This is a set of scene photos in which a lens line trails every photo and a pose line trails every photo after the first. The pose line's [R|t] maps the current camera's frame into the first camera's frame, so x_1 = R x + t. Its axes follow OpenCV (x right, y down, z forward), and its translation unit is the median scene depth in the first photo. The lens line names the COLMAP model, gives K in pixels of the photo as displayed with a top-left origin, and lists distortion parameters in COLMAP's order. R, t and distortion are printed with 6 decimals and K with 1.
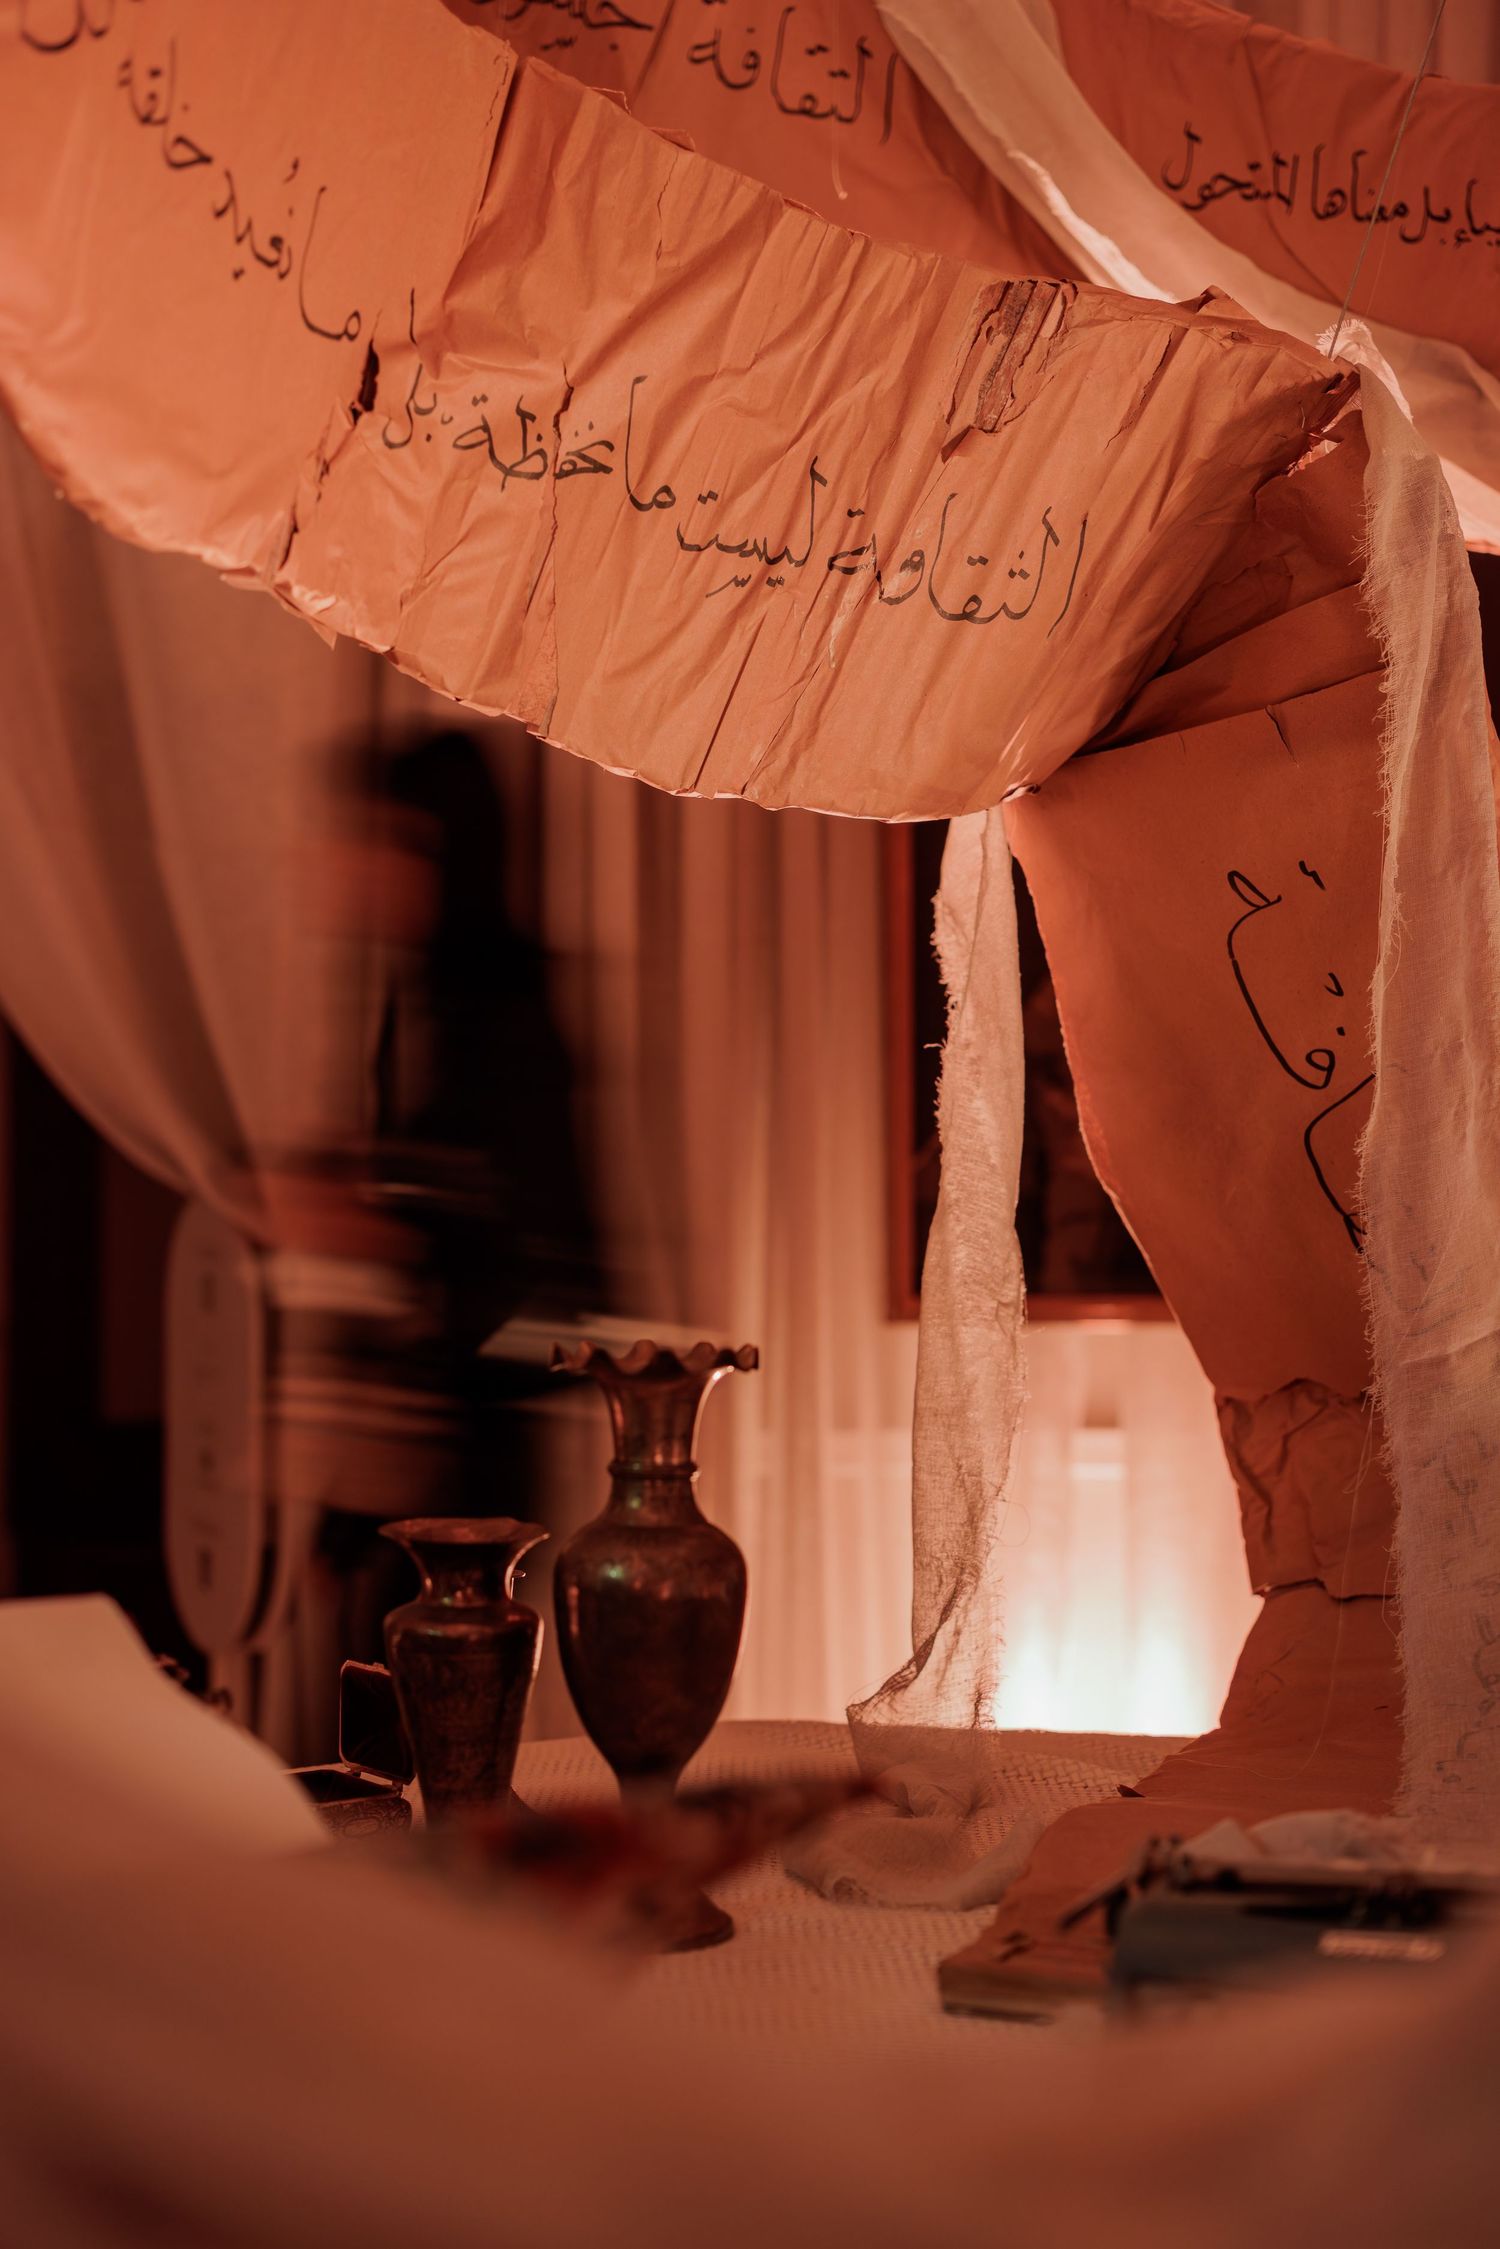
lens RADIAL K [[3206.1, 0, 750.0], [0, 3206.1, 1124.5], [0, 0, 1]] dist [0.004014, 0.031217]
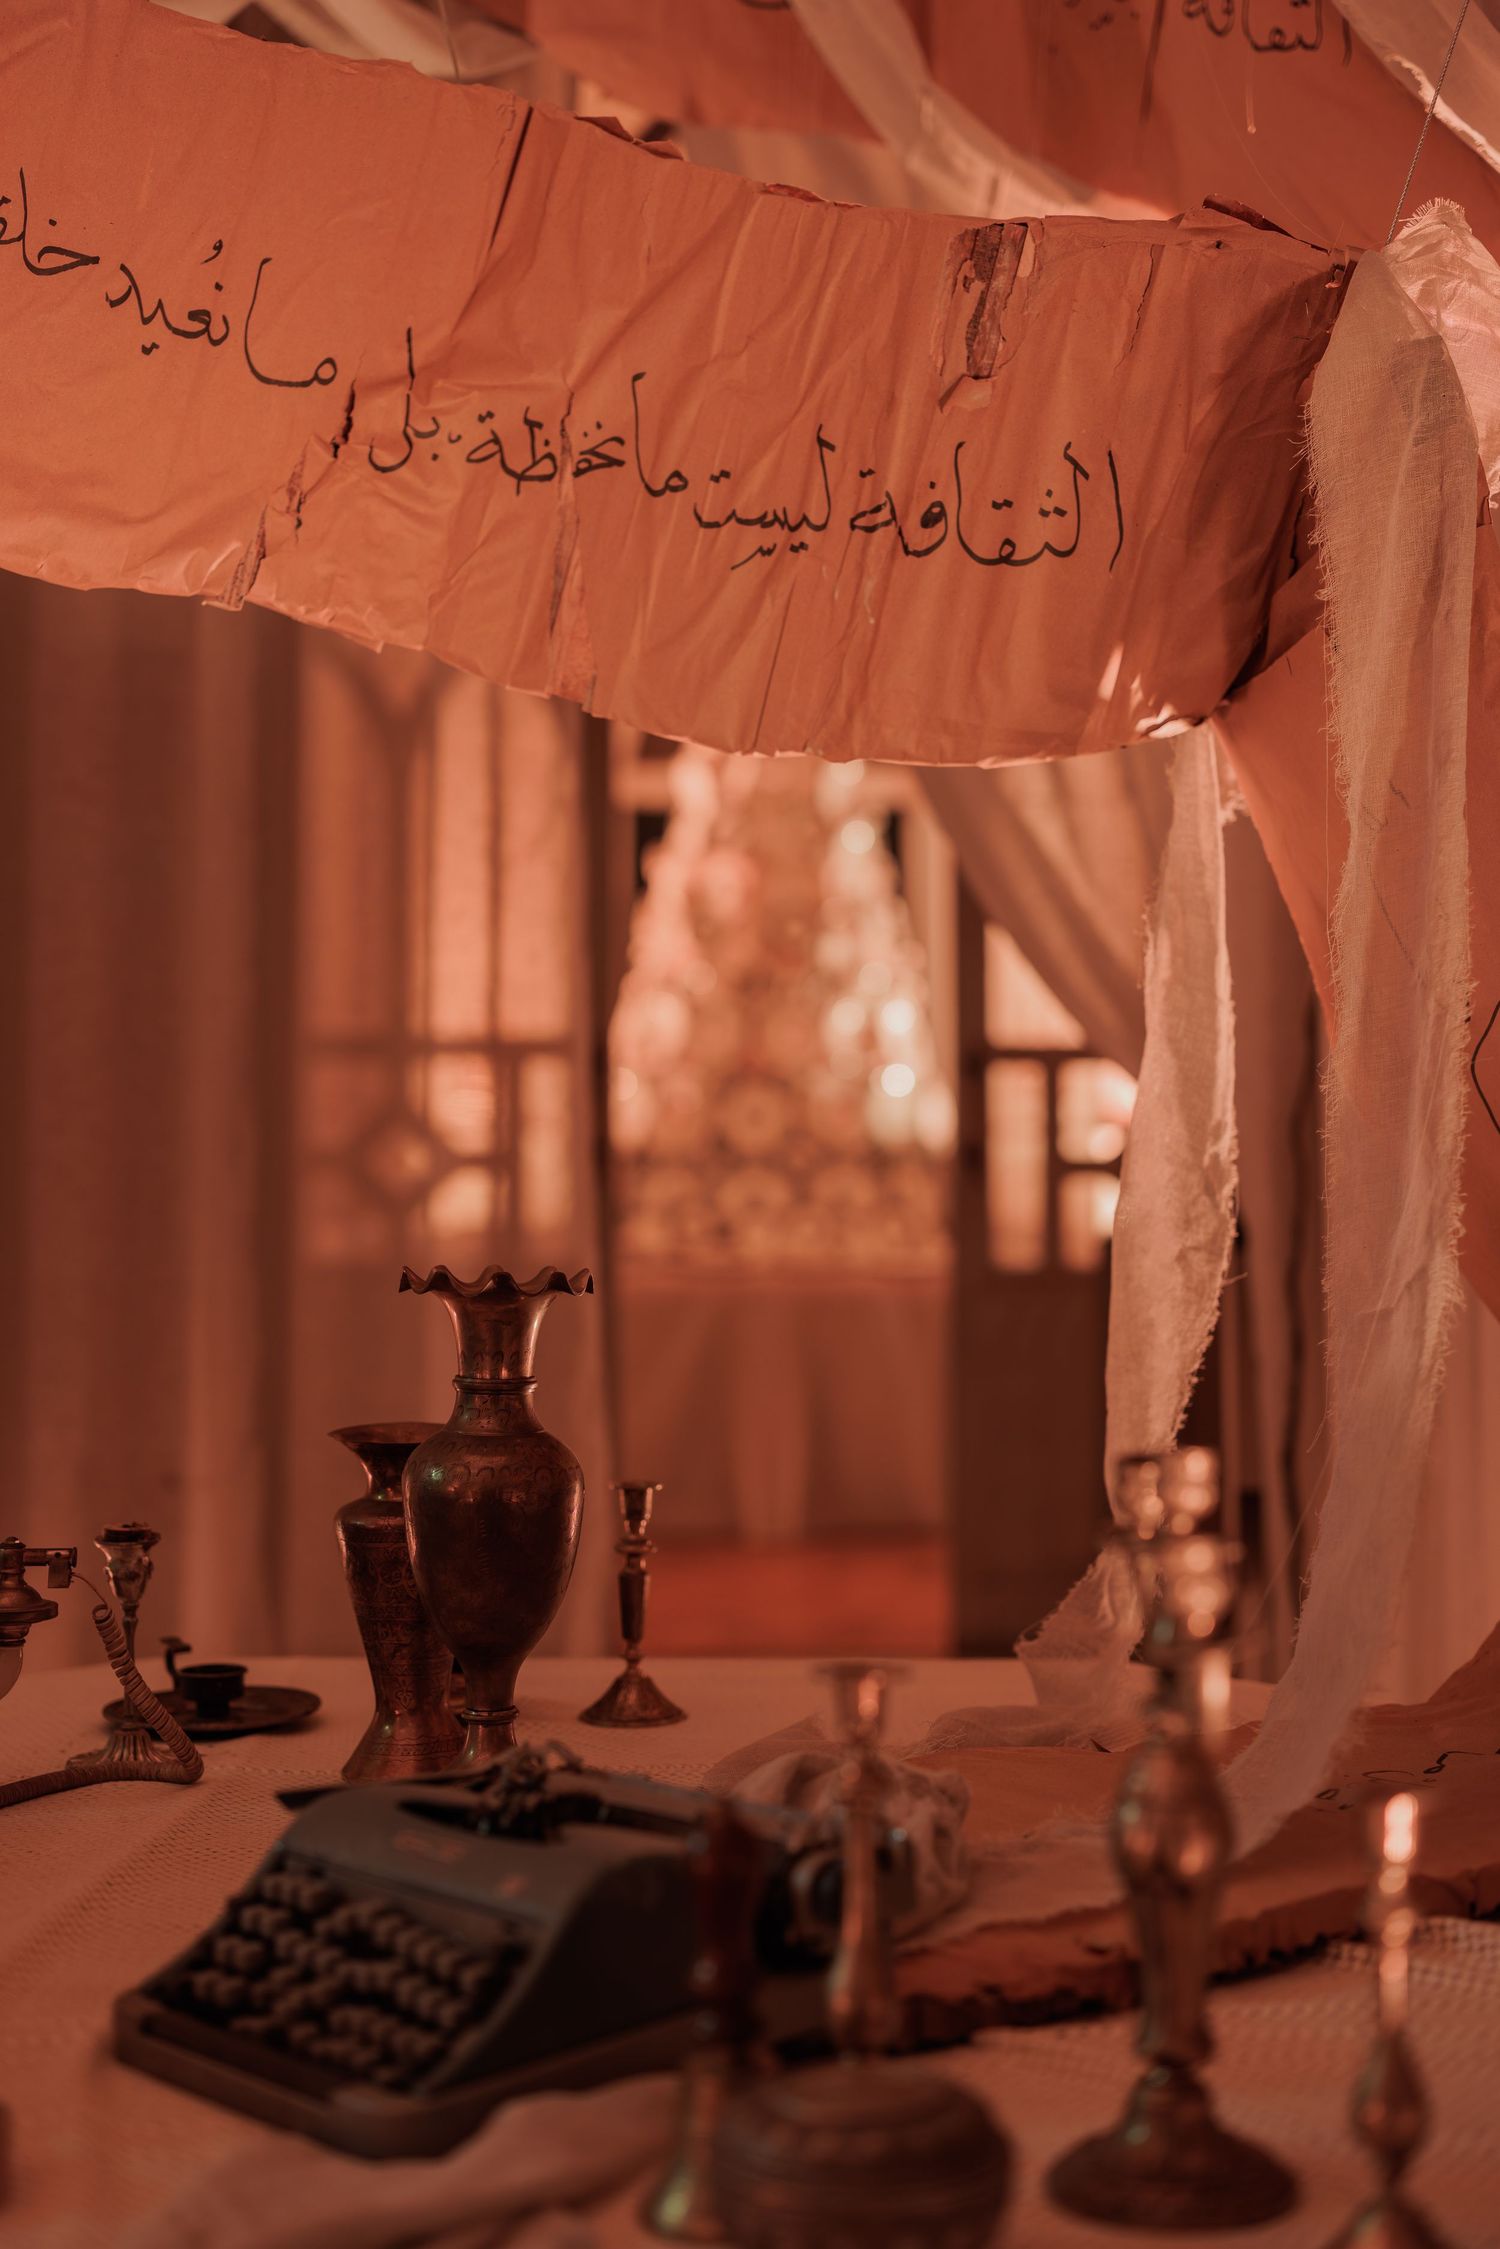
lens RADIAL K [[3222.2, 0, 935.1], [0, 3222.2, 1010.7], [0, 0, 1]] dist [0.016931, -0.021845]
pose [[0.830529, -0.019710, -0.556626, 0.627928], [0.007722, 0.999685, -0.023878, 0.007400], [0.556922, 0.015534, 0.830420, 0.153033]]
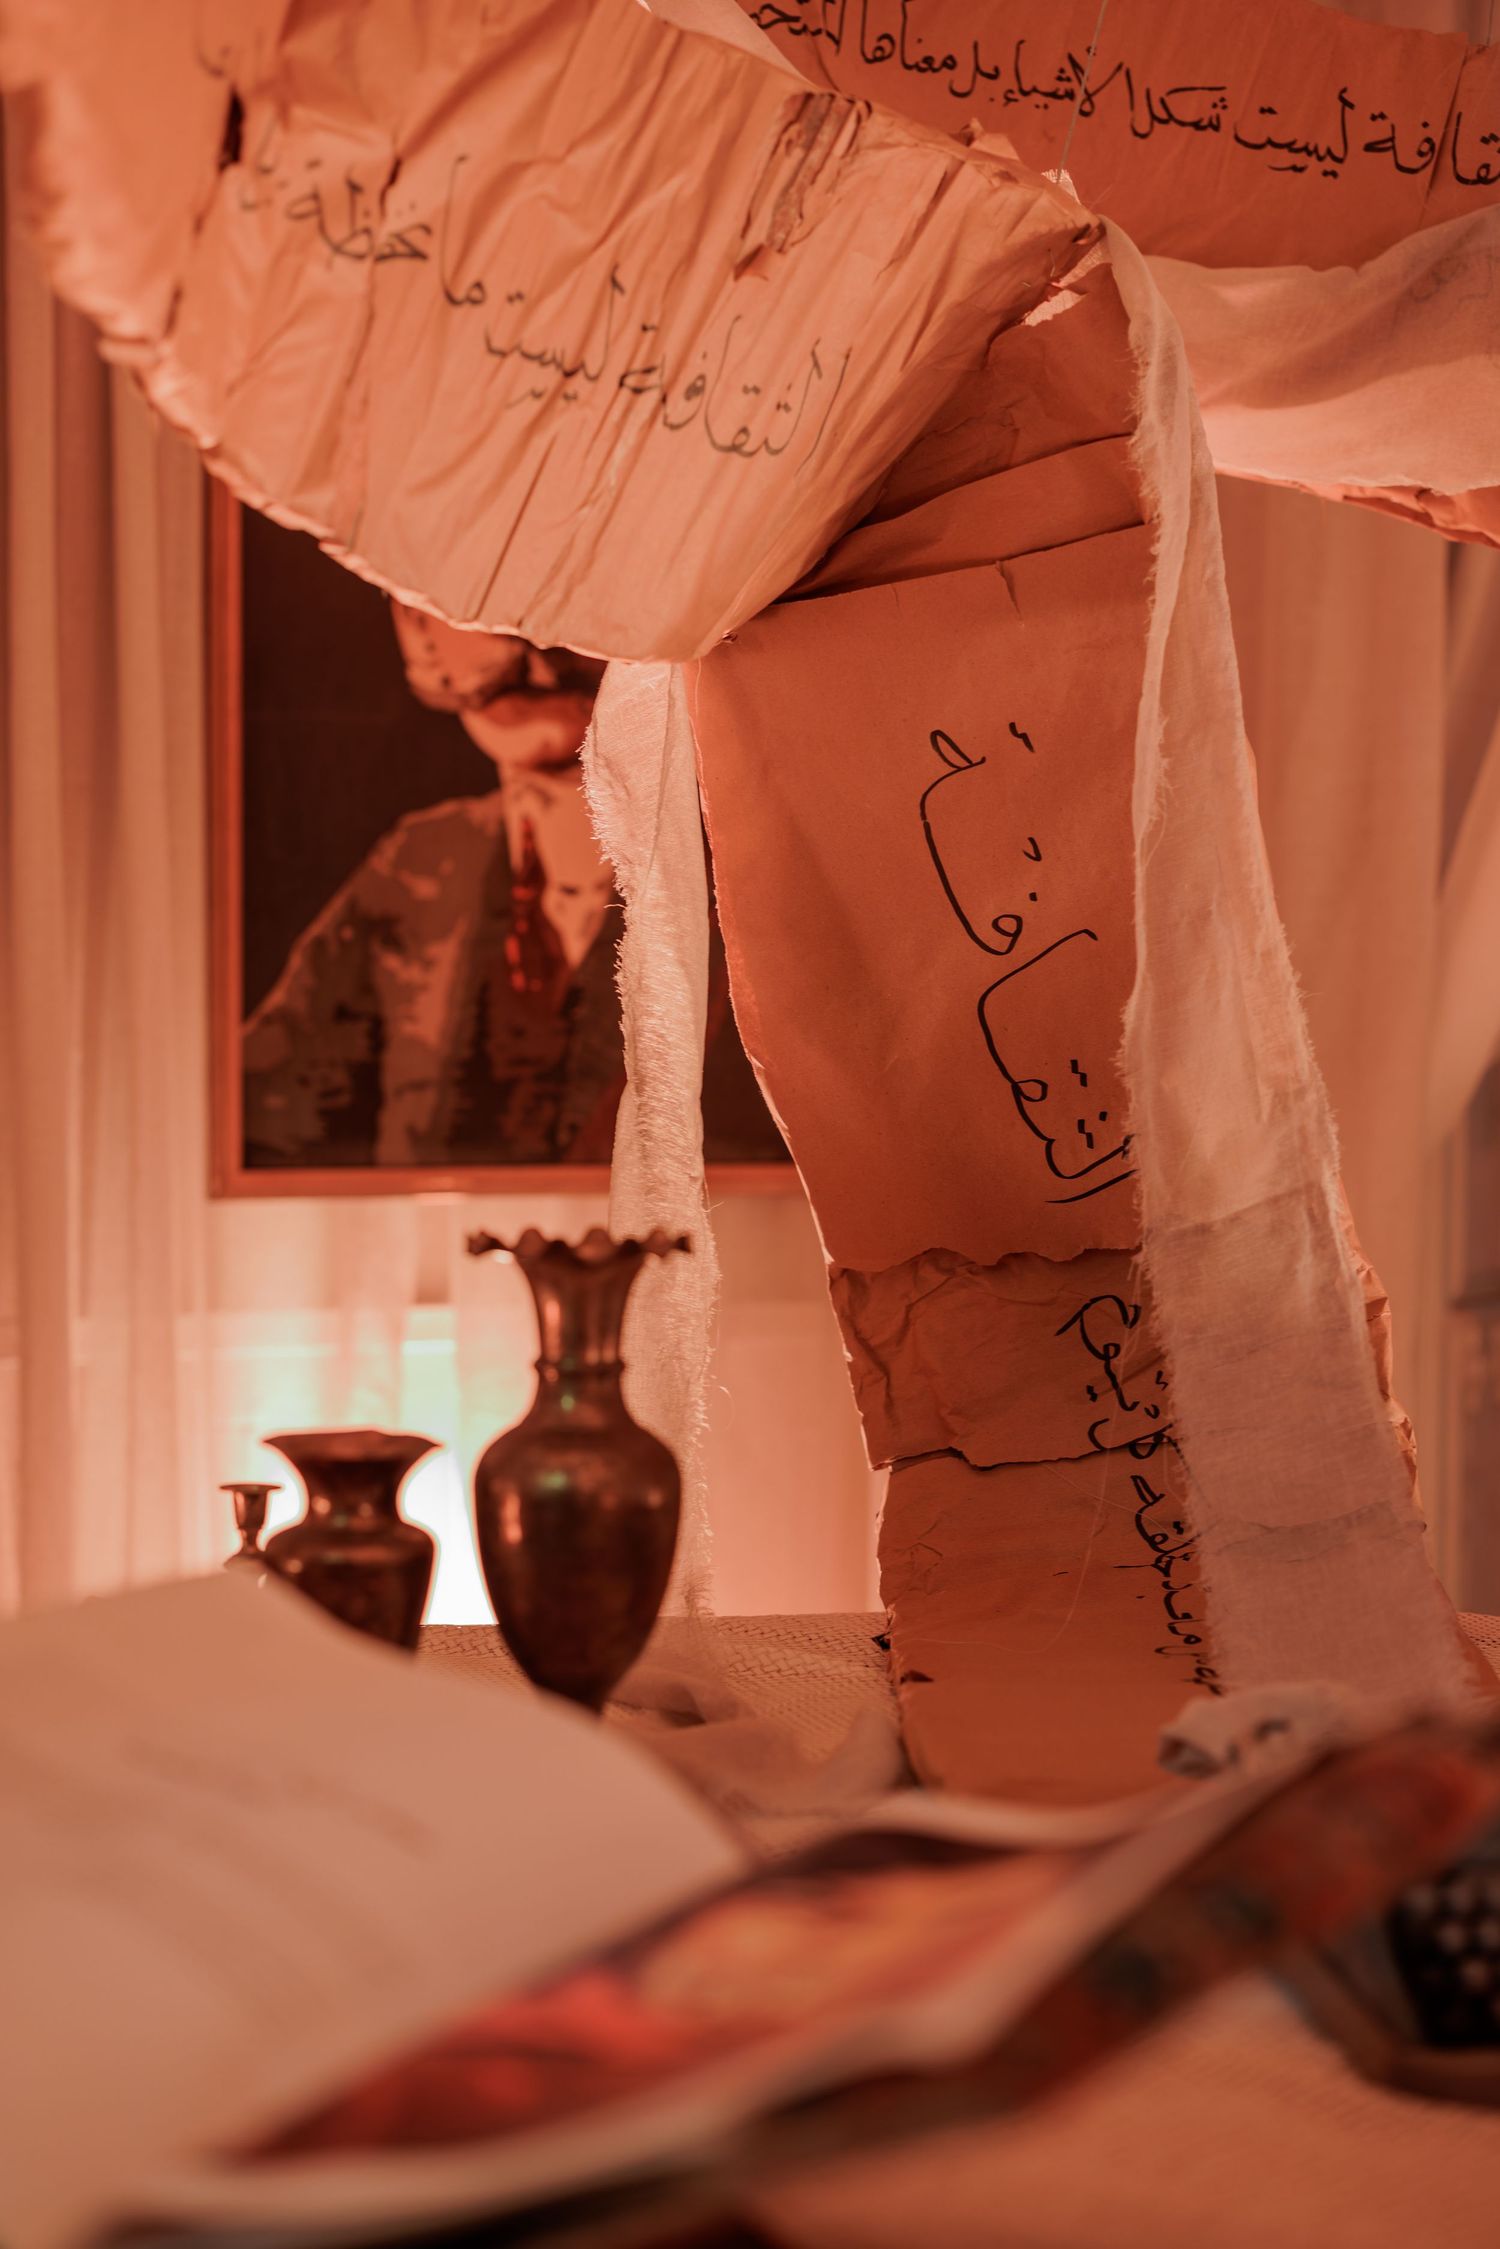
lens RADIAL K [[3206.1, 0, 750.0], [0, 3206.1, 1124.5], [0, 0, 1]] dist [0.004014, 0.031217]
pose [[0.930166, -0.011473, 0.366960, -0.283258], [-0.004116, 0.999123, 0.041671, 0.000253], [-0.367116, -0.040271, 0.929303, 0.120283]]
